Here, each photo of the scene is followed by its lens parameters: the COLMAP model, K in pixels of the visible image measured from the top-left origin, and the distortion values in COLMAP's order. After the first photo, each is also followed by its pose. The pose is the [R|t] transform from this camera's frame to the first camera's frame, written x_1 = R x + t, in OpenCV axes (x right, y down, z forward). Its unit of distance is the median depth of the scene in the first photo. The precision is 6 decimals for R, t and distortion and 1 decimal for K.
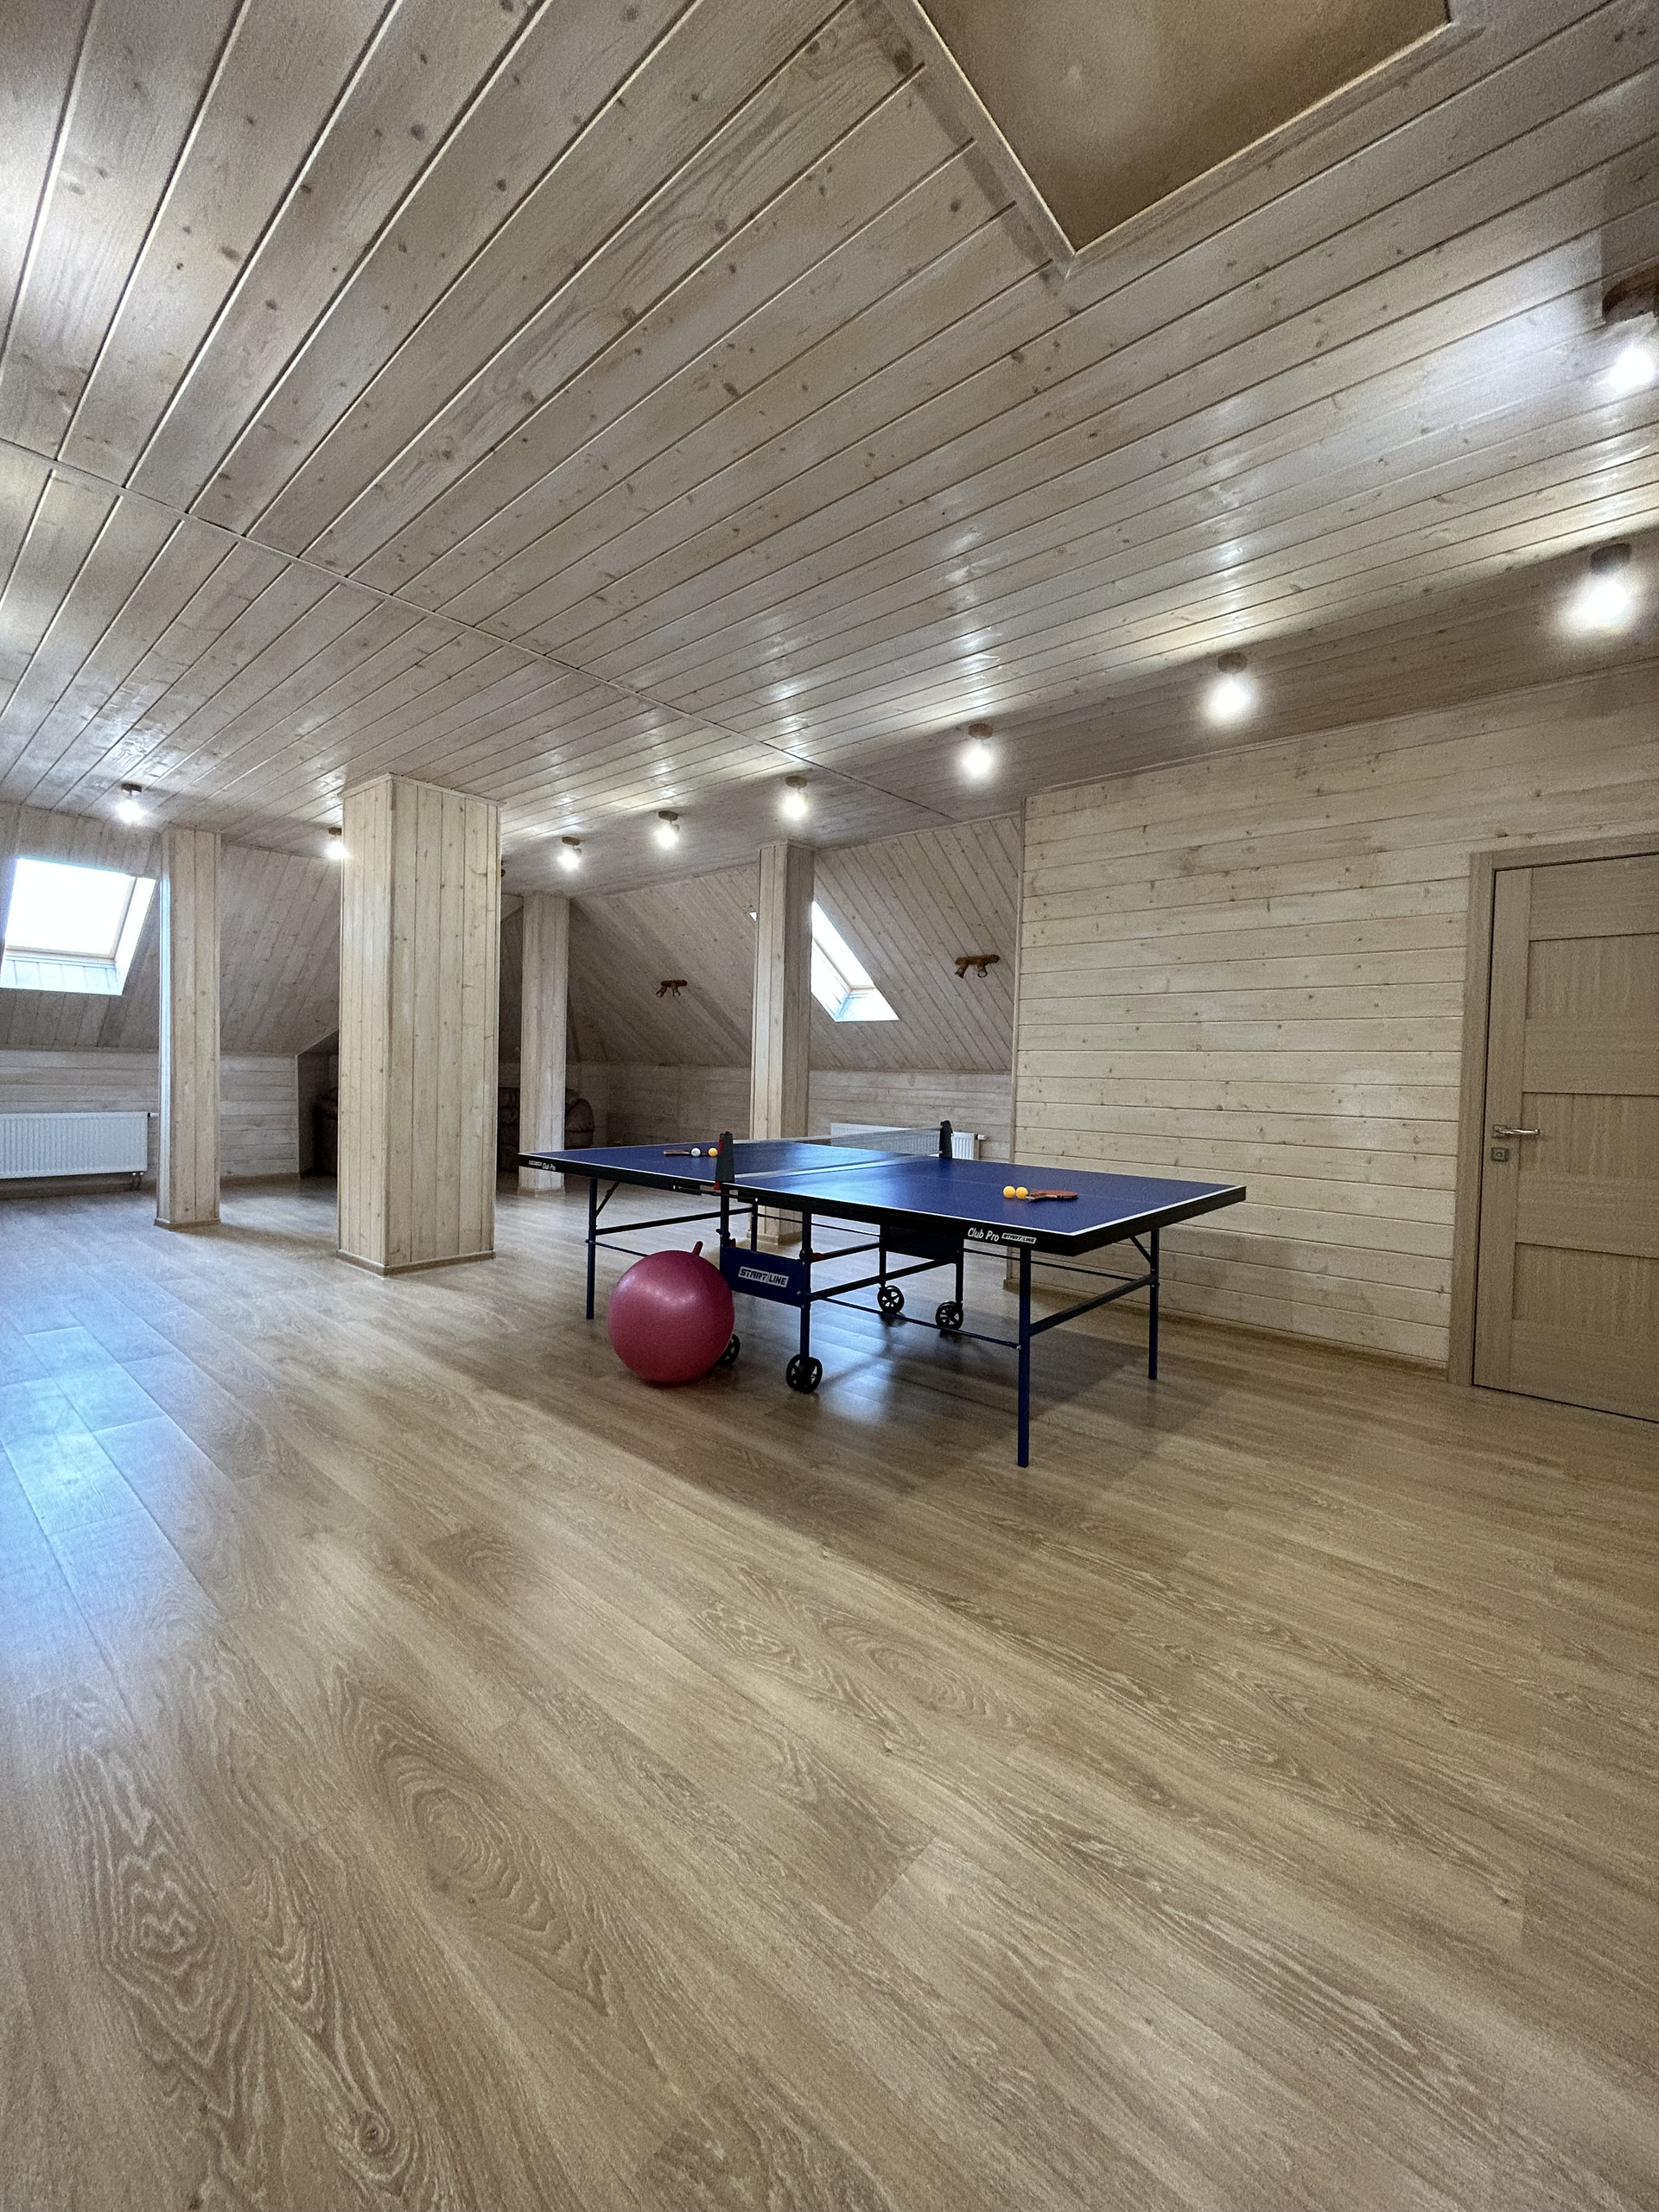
lens RADIAL K [[891.3, 0, 830.4], [0, 891.3, 1100.5], [0, 0, 1]] dist [-0.003033, -0.000082]
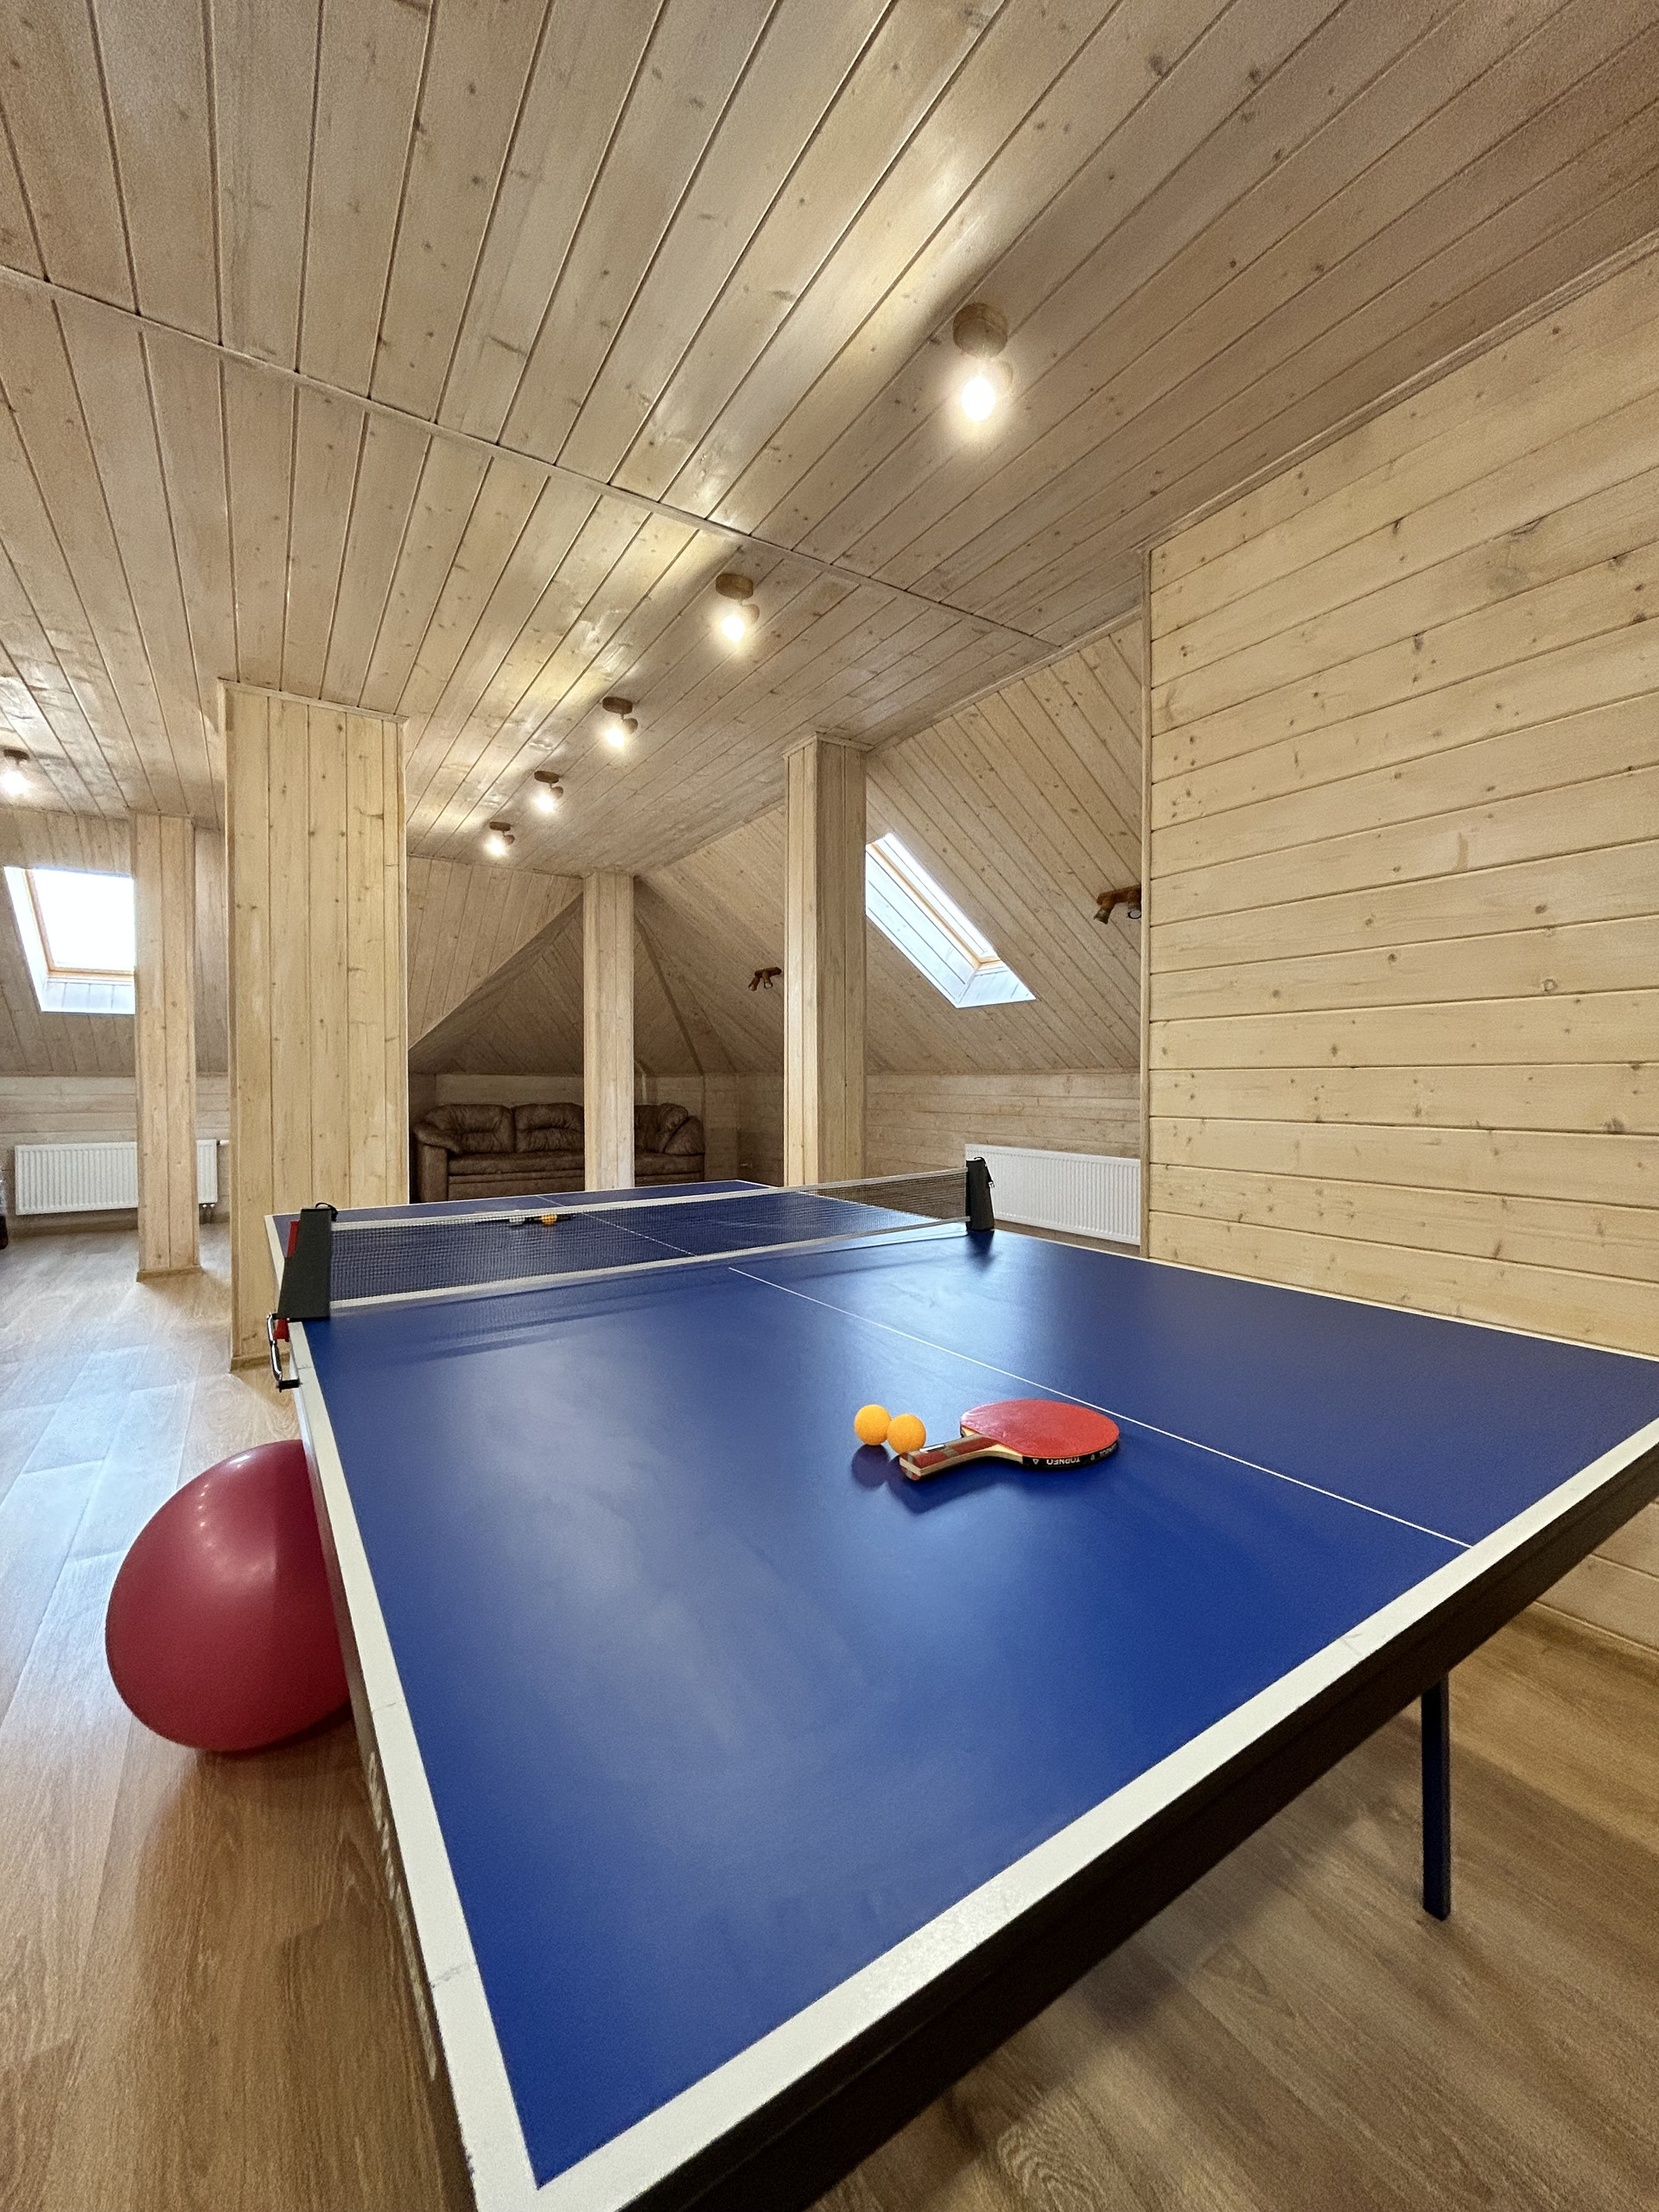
lens RADIAL K [[891.3, 0, 829.7], [0, 891.3, 1098.2], [0, 0, 1]] dist [-0.003033, -0.000082]
pose [[0.962022, -0.021814, -0.272098, 0.148584], [0.017641, 0.999686, -0.017773, -0.003417], [0.272400, 0.012298, 0.962105, 0.377176]]
